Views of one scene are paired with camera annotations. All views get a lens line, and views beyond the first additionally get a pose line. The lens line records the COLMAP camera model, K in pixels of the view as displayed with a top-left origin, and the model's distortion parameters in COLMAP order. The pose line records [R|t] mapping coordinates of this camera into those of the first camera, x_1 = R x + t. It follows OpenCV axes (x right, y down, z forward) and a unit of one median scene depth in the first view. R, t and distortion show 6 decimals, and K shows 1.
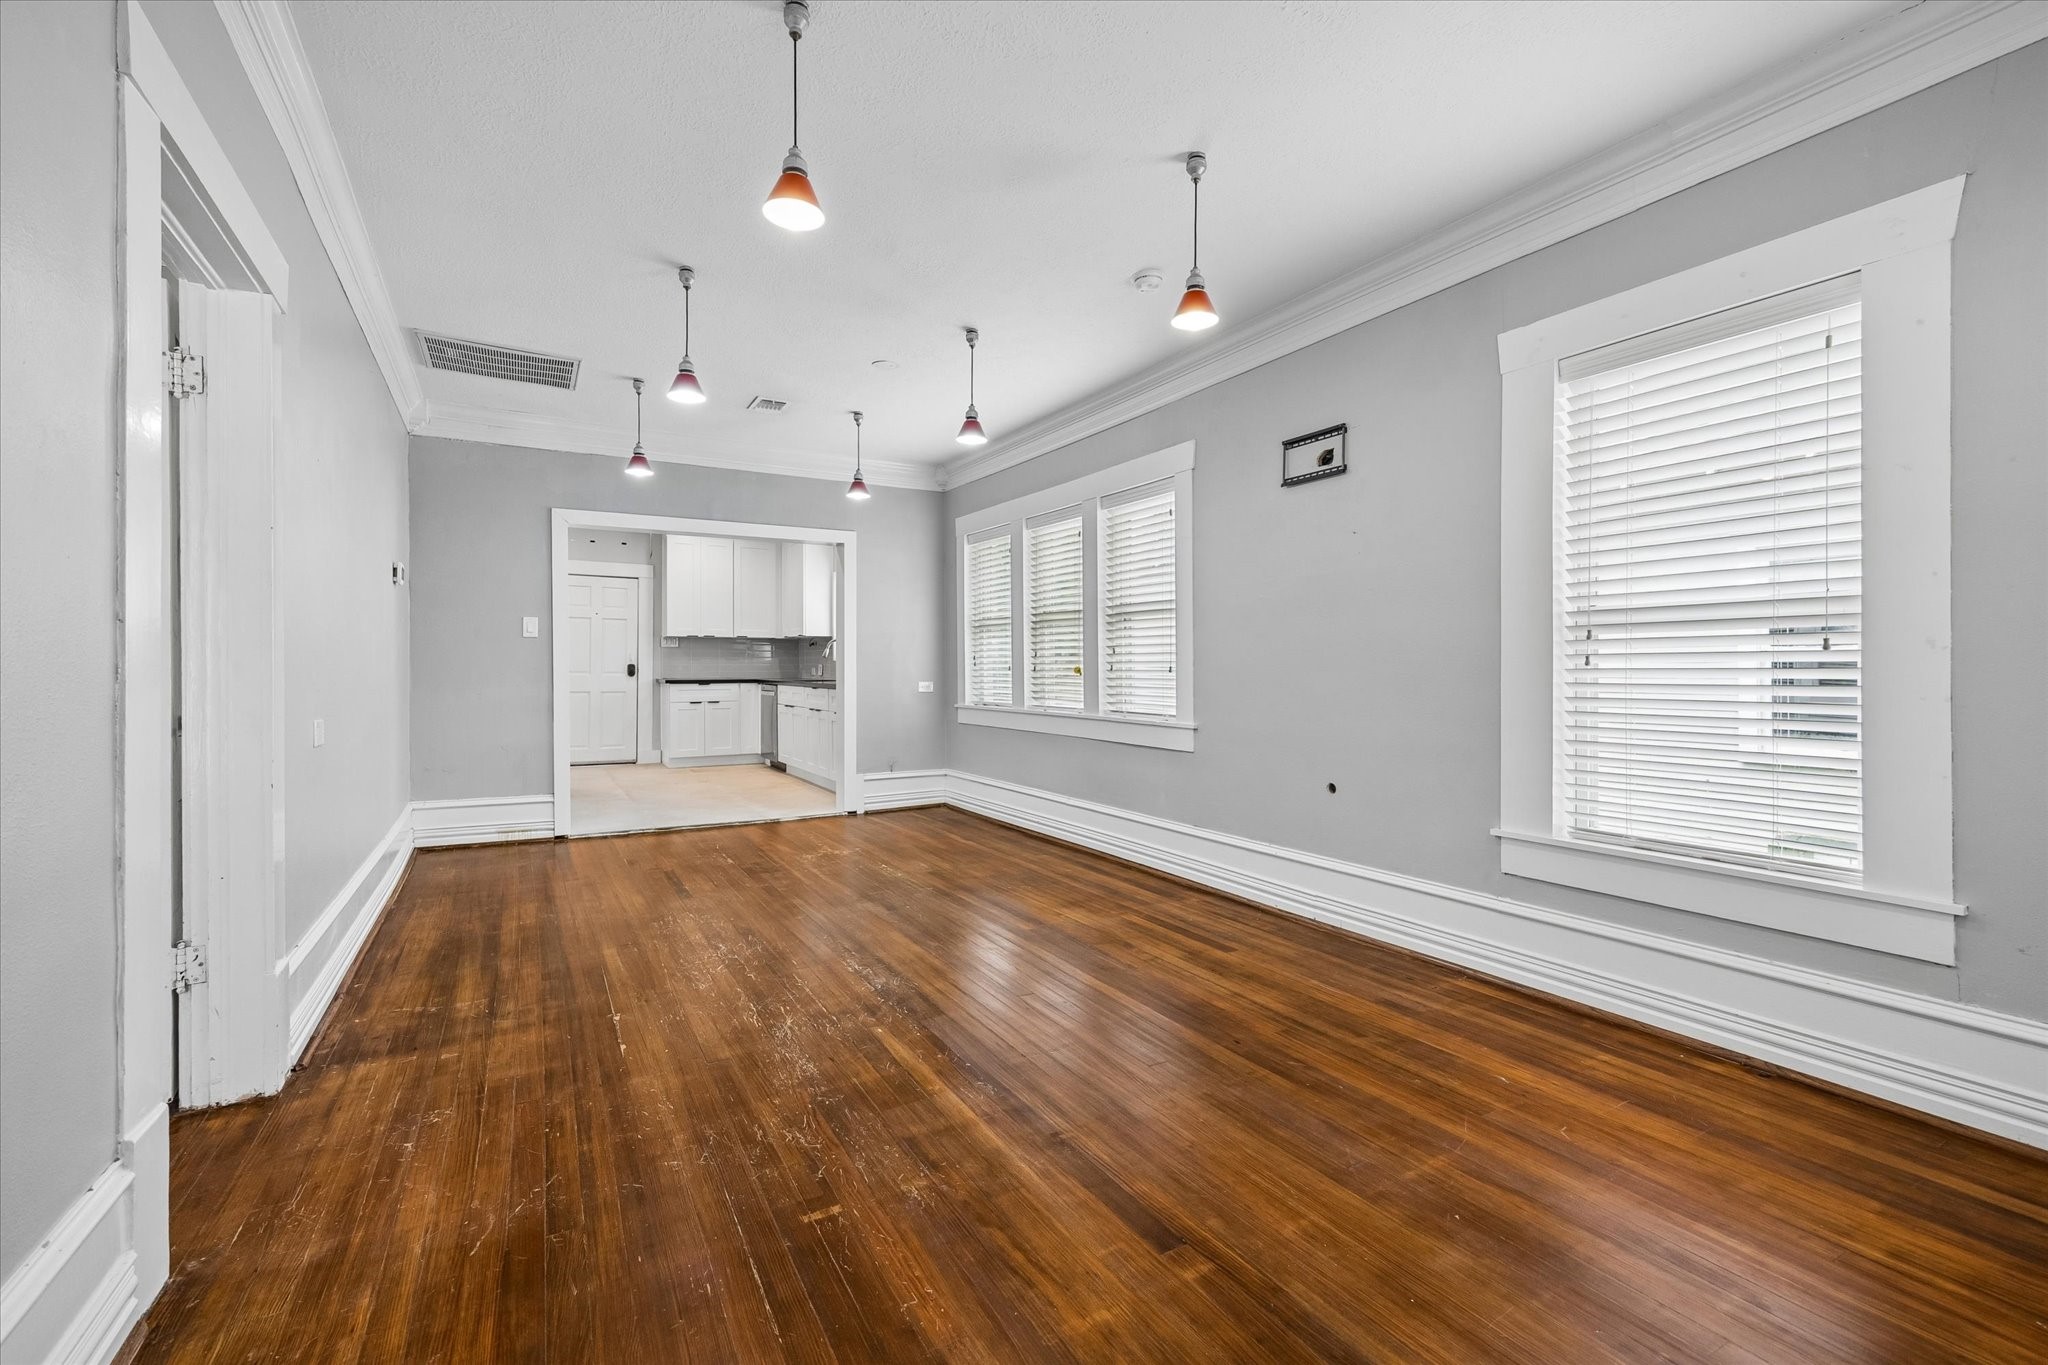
lens RADIAL K [[867.7, 0, 1025.7], [0, 867.7, 664.2], [0, 0, 1]] dist [-0.014964, 0.000880]
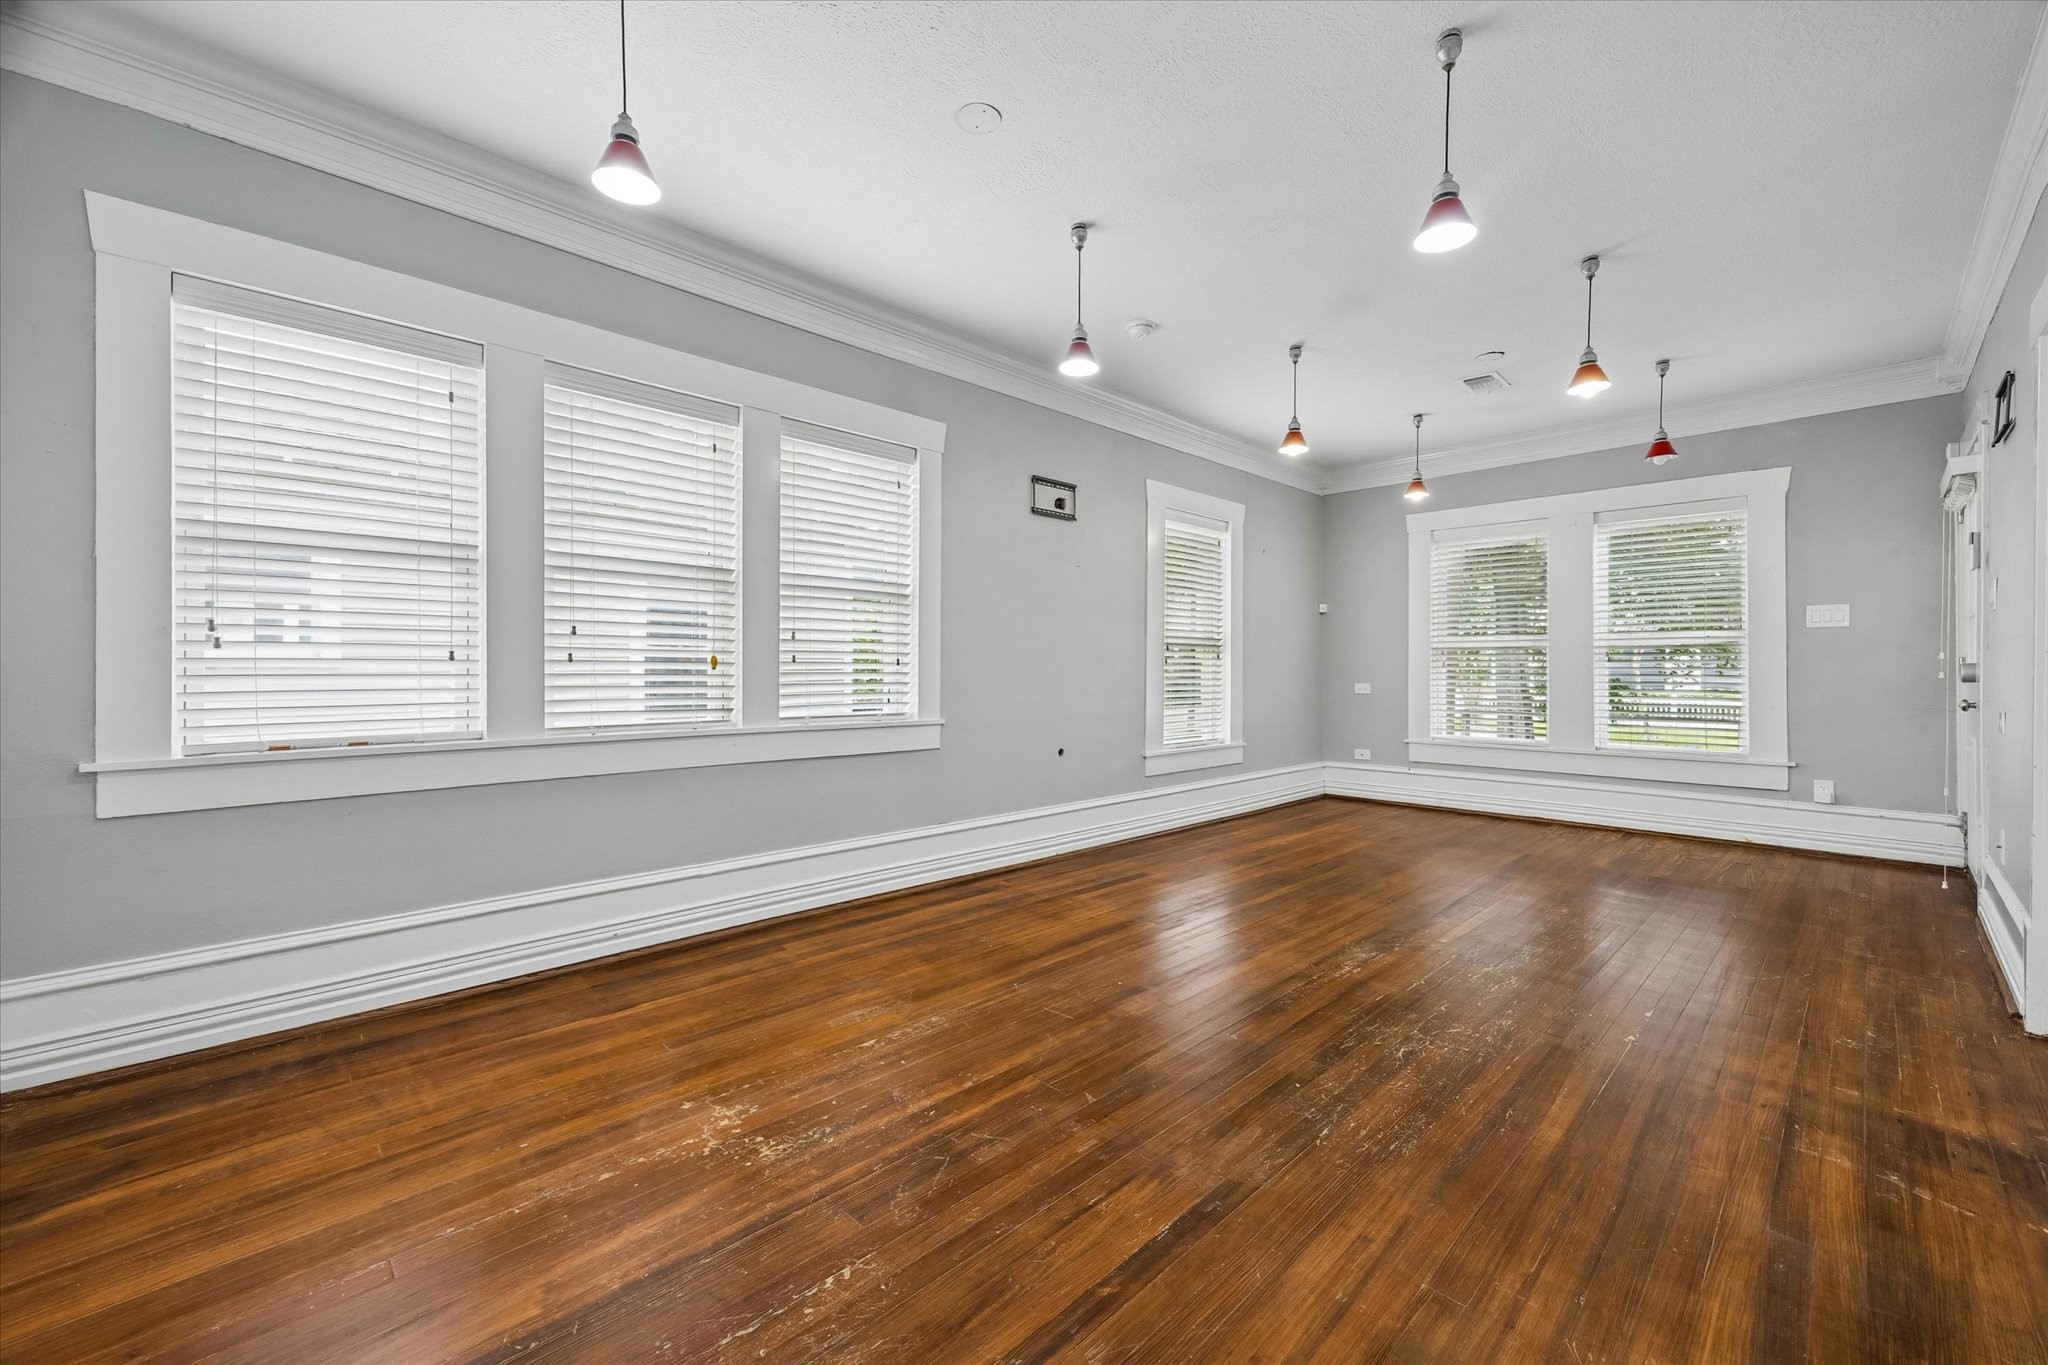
lens RADIAL K [[800.7, 0, 1032.3], [0, 800.7, 685.2], [0, 0, 1]] dist [0.002156, 0.001095]
pose [[-0.244267, -0.022306, 0.969452, -1.005376], [-0.014547, 0.999707, 0.019336, 0.018087], [-0.969599, -0.009380, -0.244520, 1.614039]]
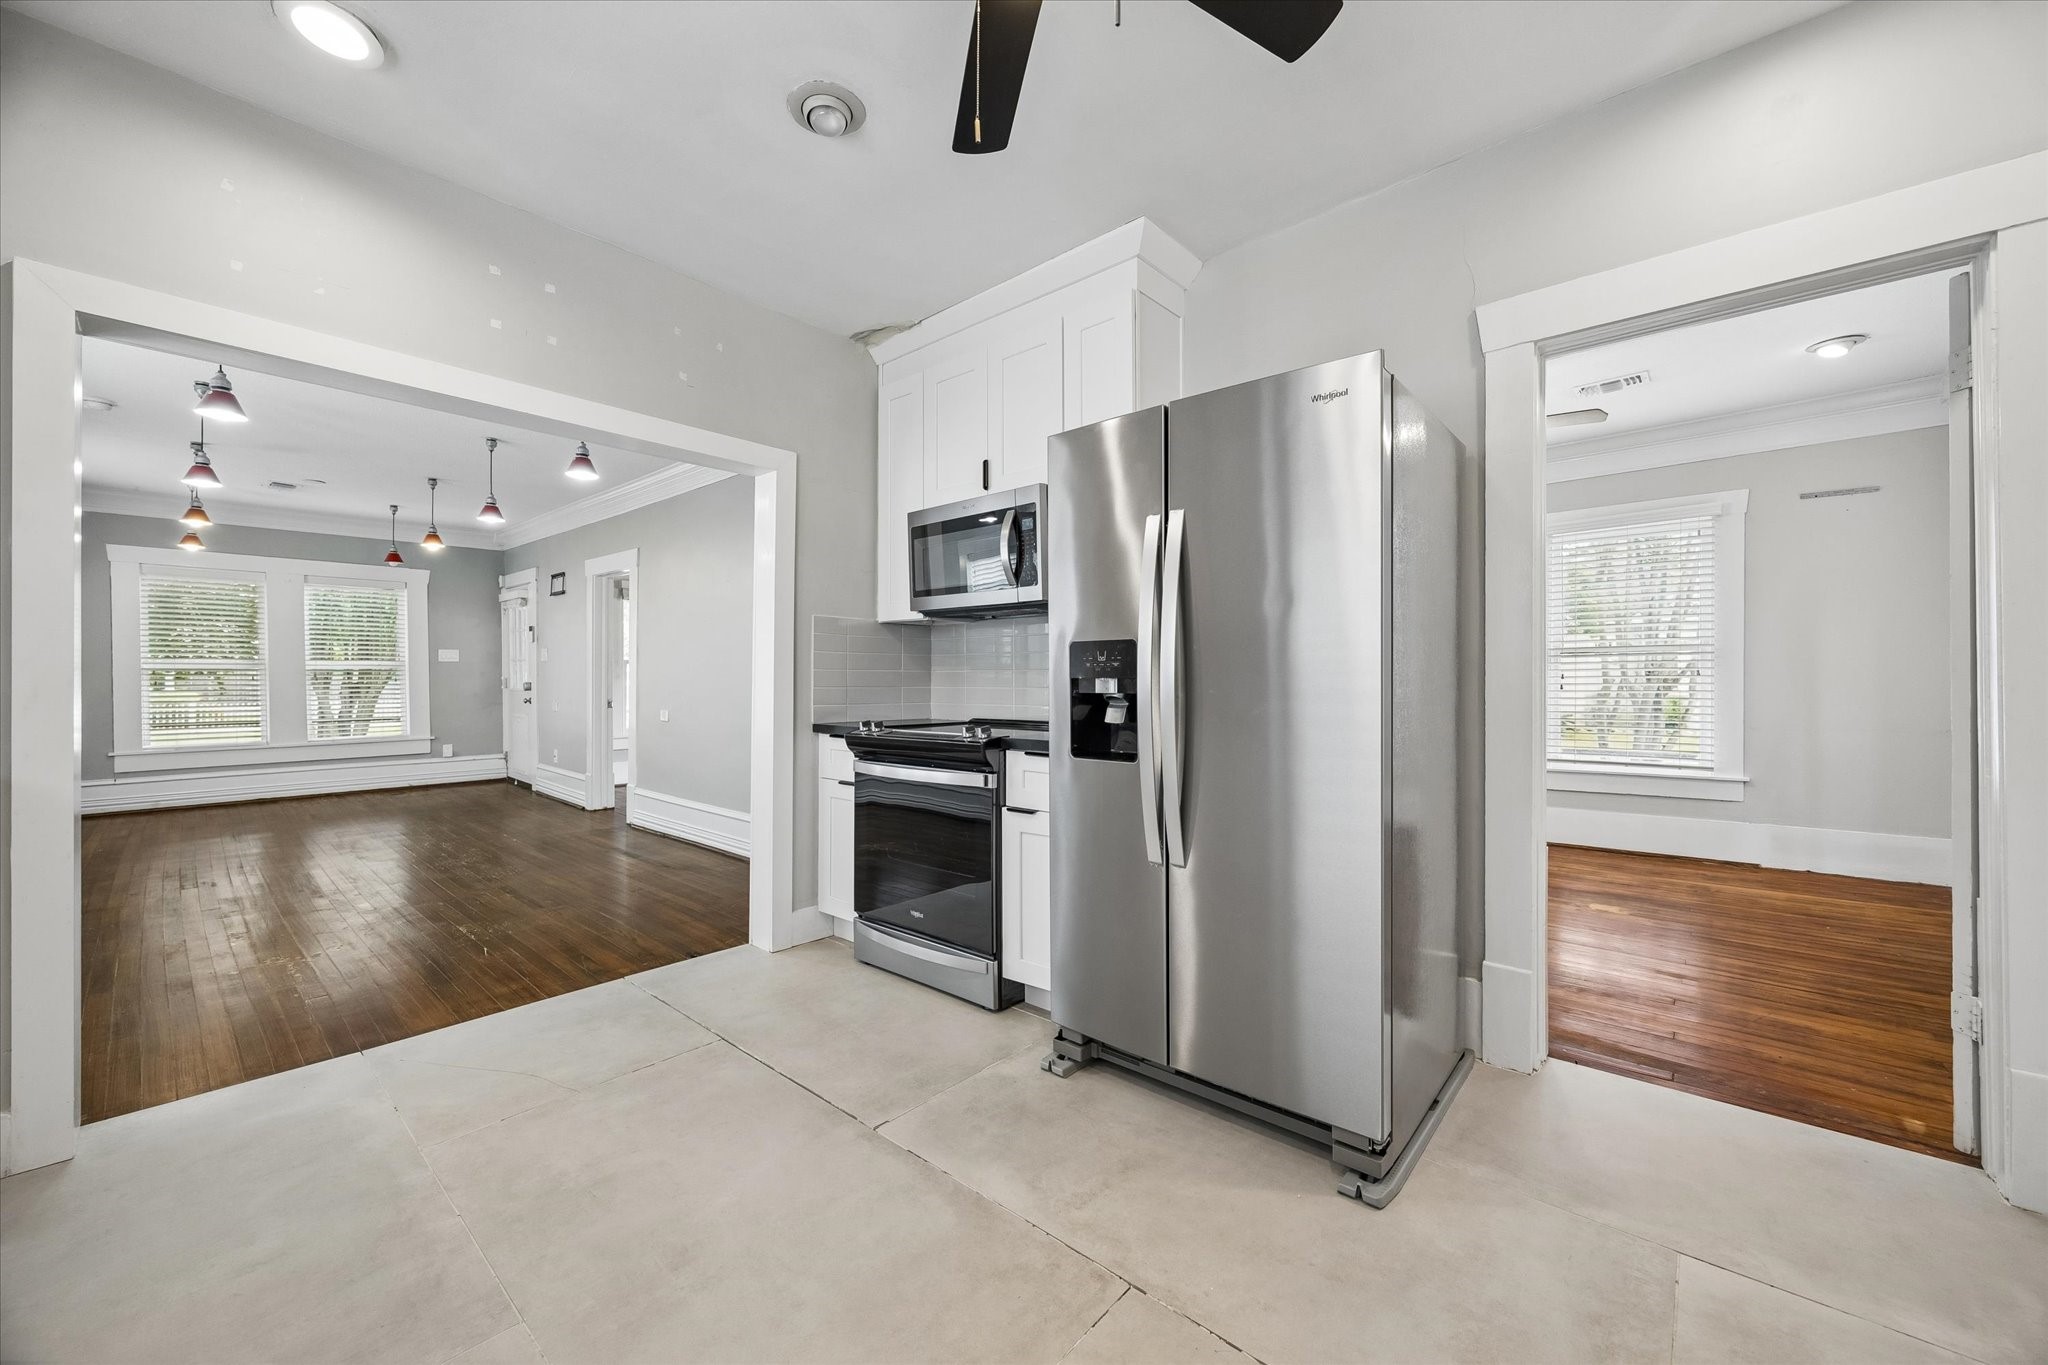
lens RADIAL K [[800.7, 0, 1031.6], [0, 800.7, 674.0], [0, 0, 1]] dist [0.002156, 0.001095]
pose [[-0.953856, -0.001724, -0.300260, -0.999101], [0.001477, 0.999944, -0.010433, -0.007117], [0.300261, -0.010396, -0.953800, 3.023941]]
